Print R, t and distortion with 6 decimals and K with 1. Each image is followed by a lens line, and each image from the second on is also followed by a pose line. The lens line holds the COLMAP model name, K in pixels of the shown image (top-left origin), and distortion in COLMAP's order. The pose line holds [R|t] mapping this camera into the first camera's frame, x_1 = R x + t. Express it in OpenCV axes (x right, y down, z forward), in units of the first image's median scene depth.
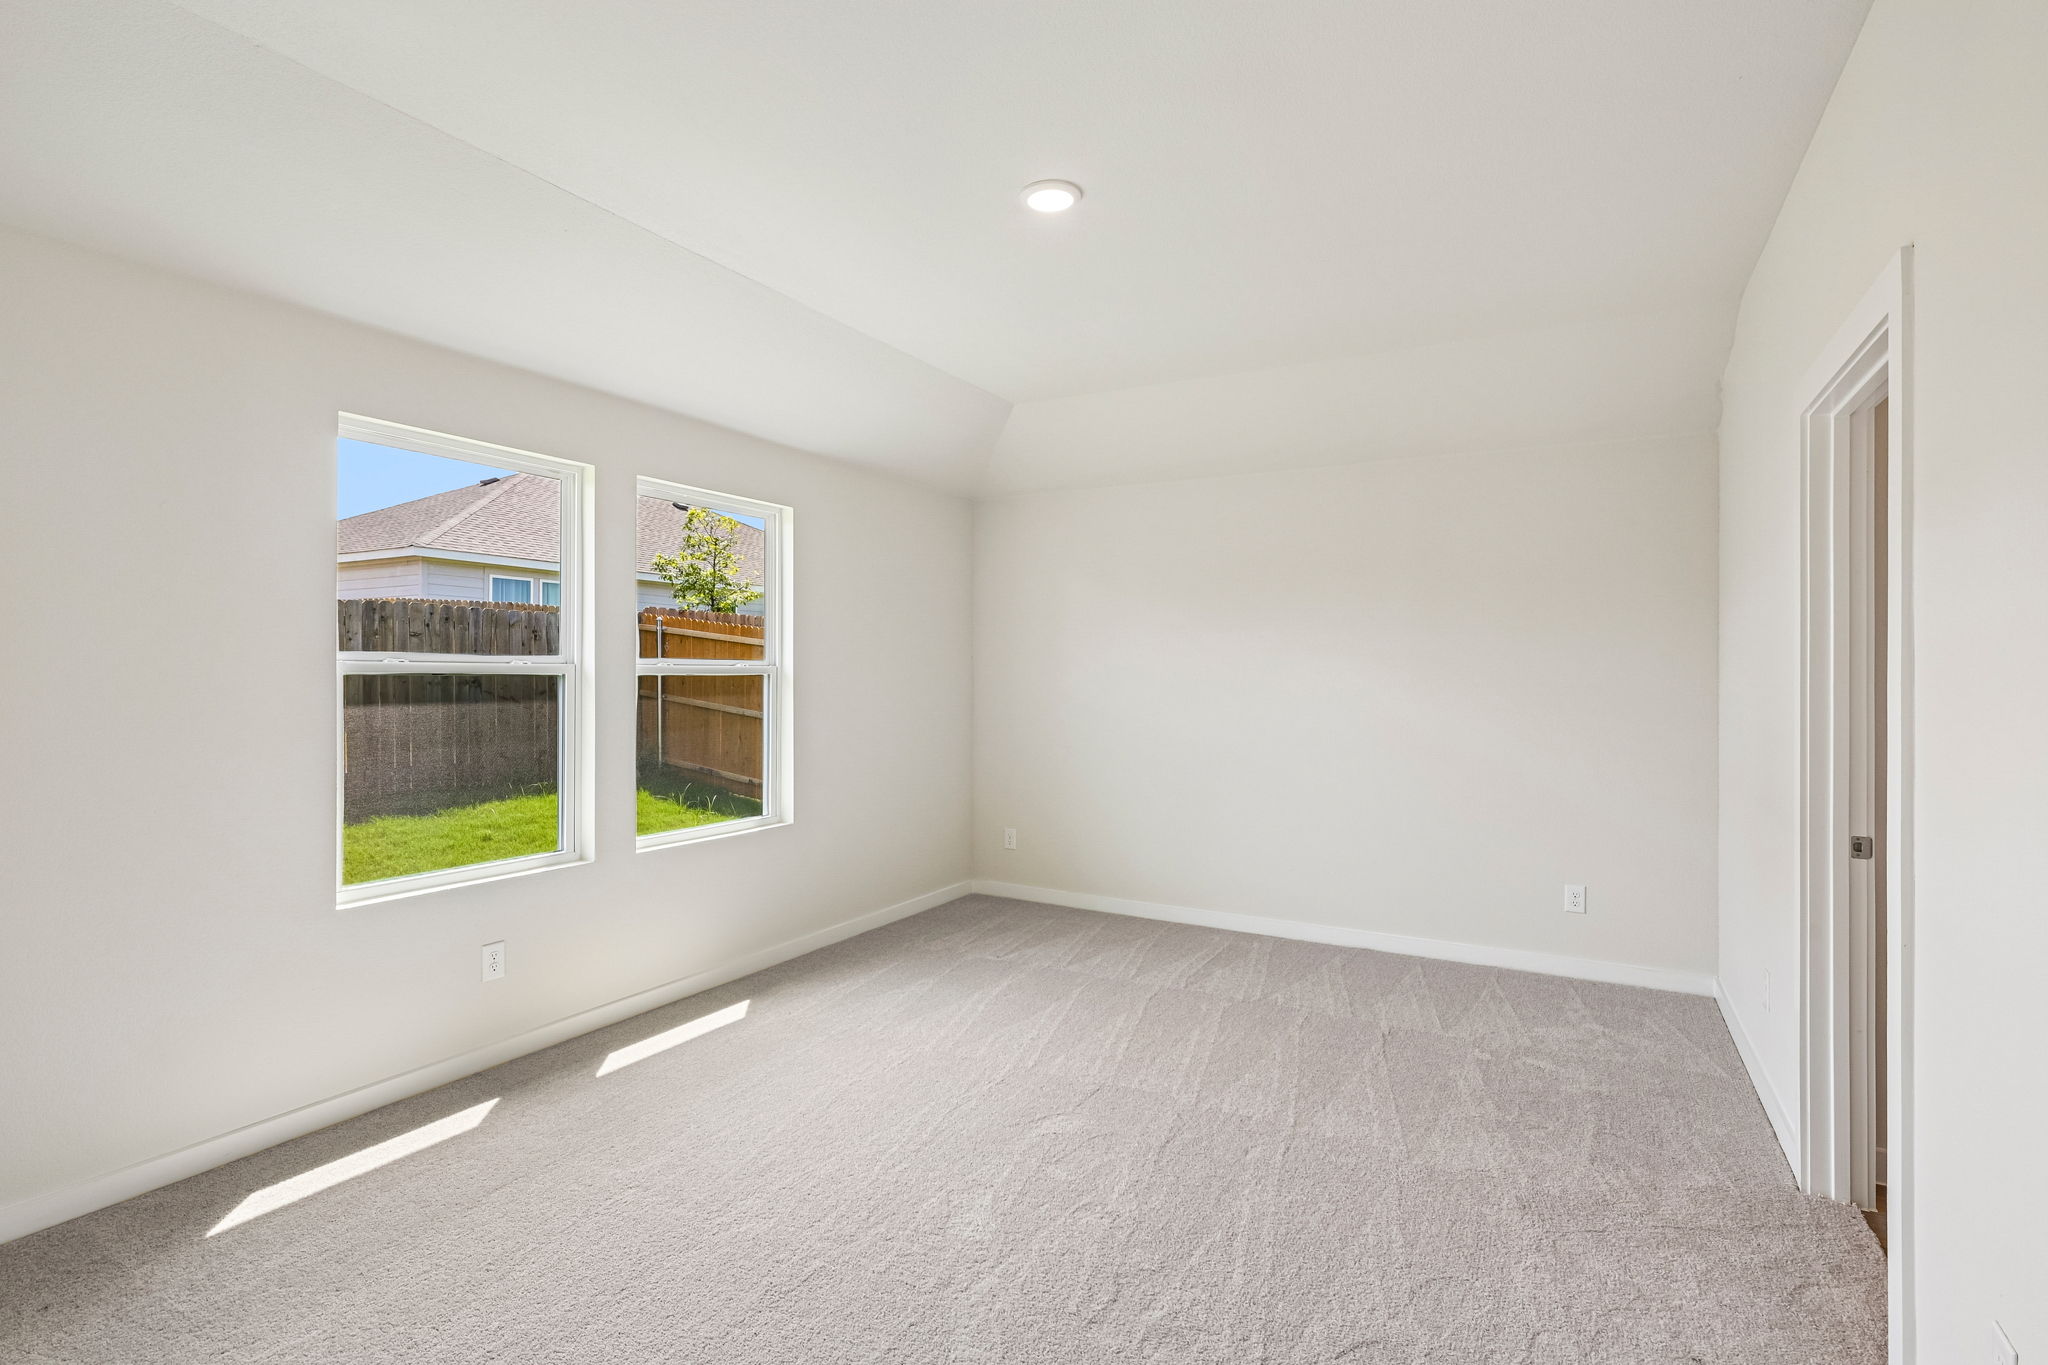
lens RADIAL K [[983.4, 0, 1012.2], [0, 983.4, 671.6], [0, 0, 1]] dist [0.000417, -0.000211]
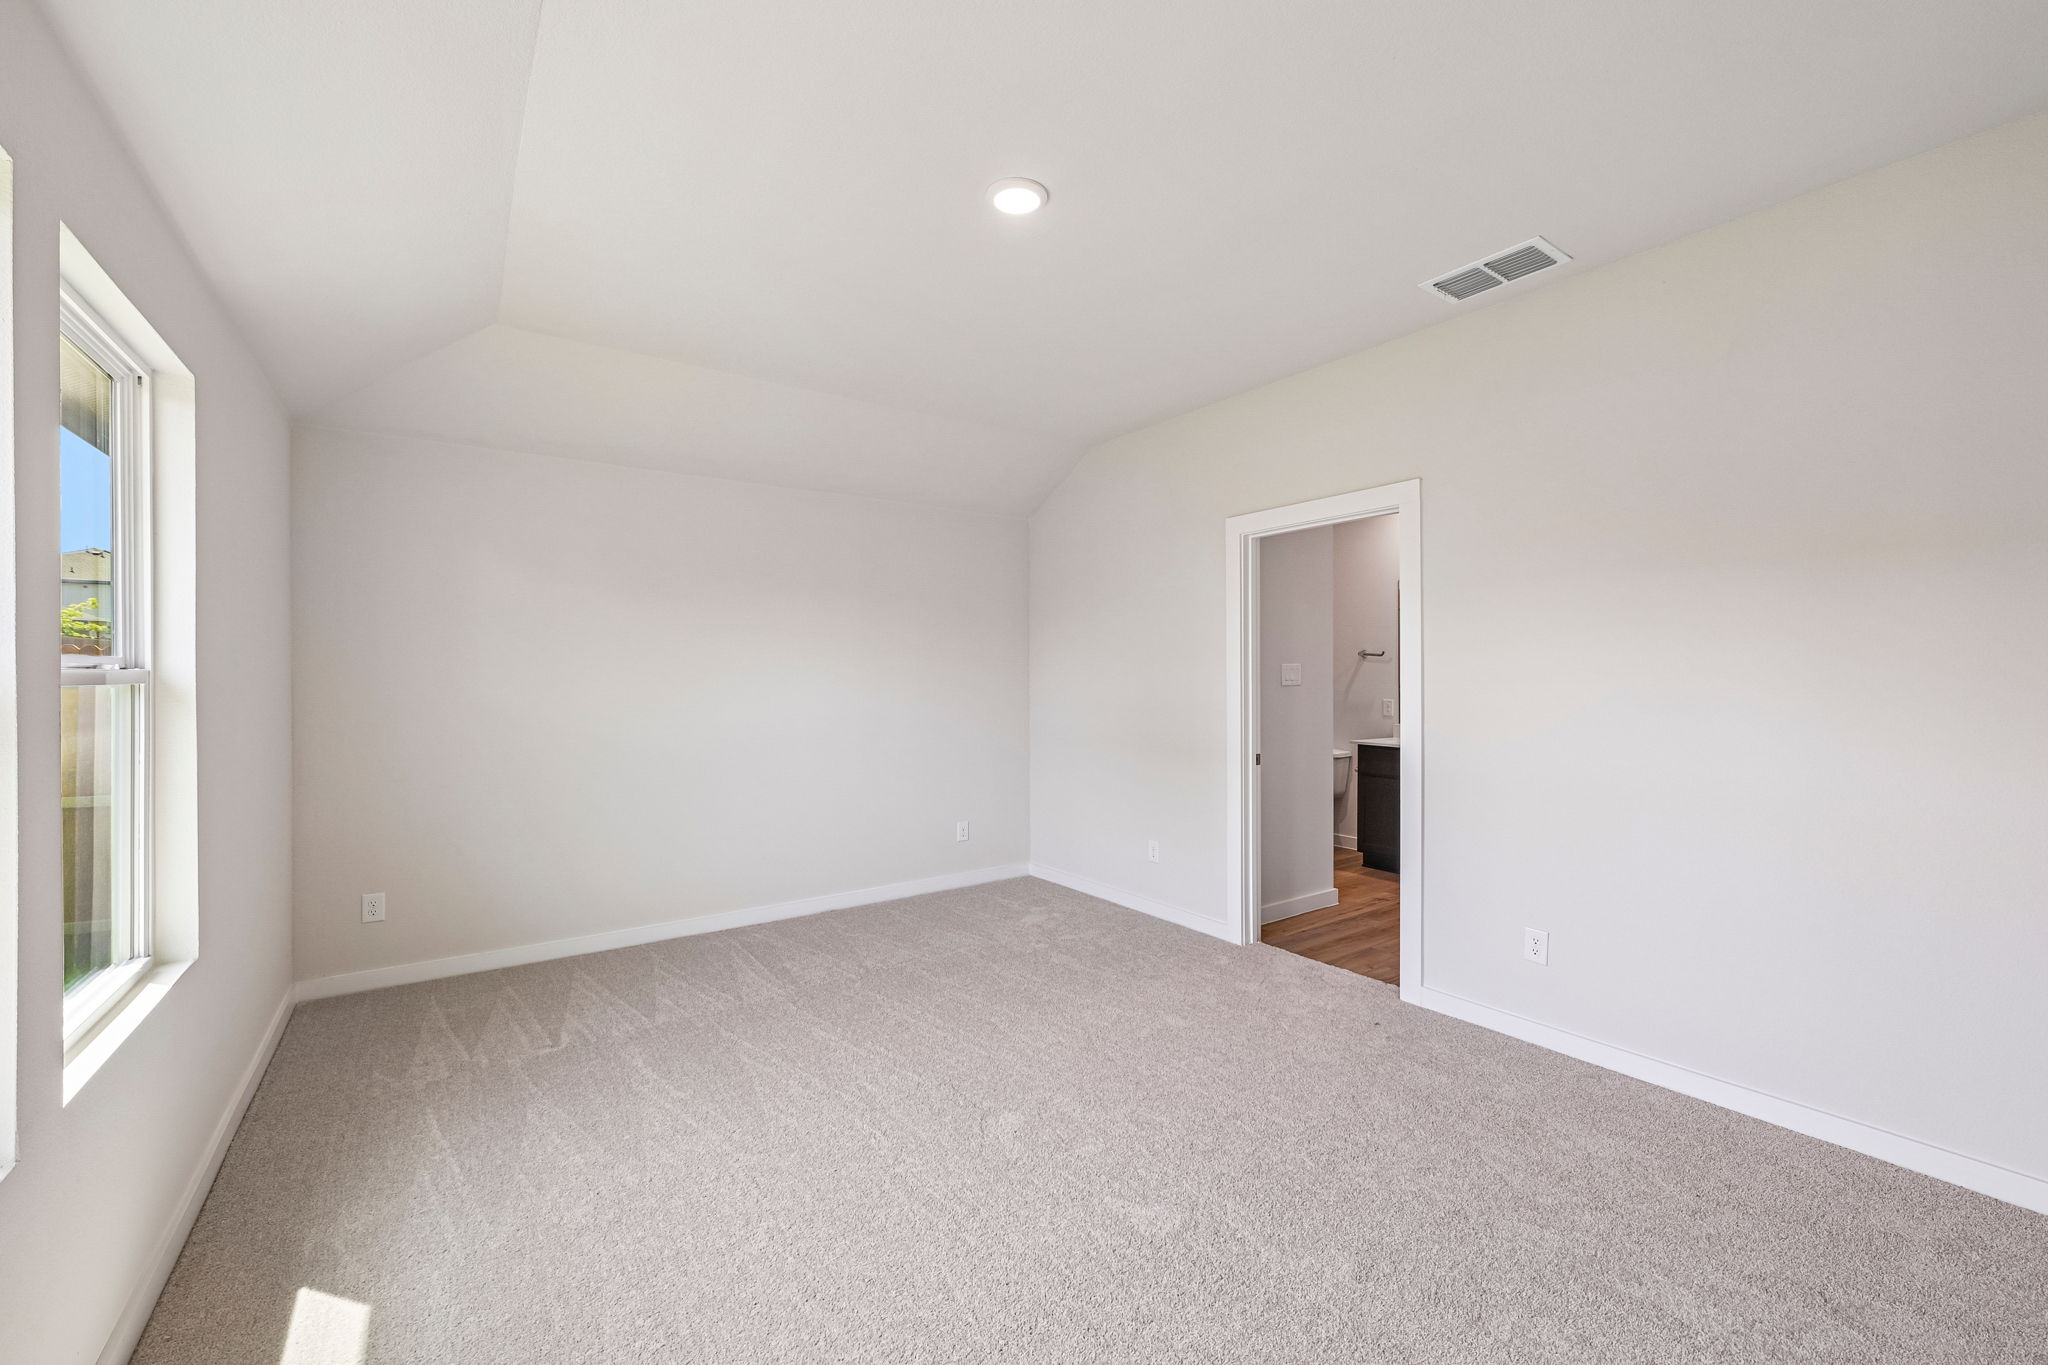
lens RADIAL K [[816.7, 0, 1024.5], [0, 816.7, 674.2], [0, 0, 1]] dist [-0.007135, 0.000424]
pose [[0.424626, -0.008717, 0.905327, -0.437232], [0.009287, 0.999943, 0.005272, -0.001599], [-0.905321, 0.006169, 0.424683, 0.396617]]
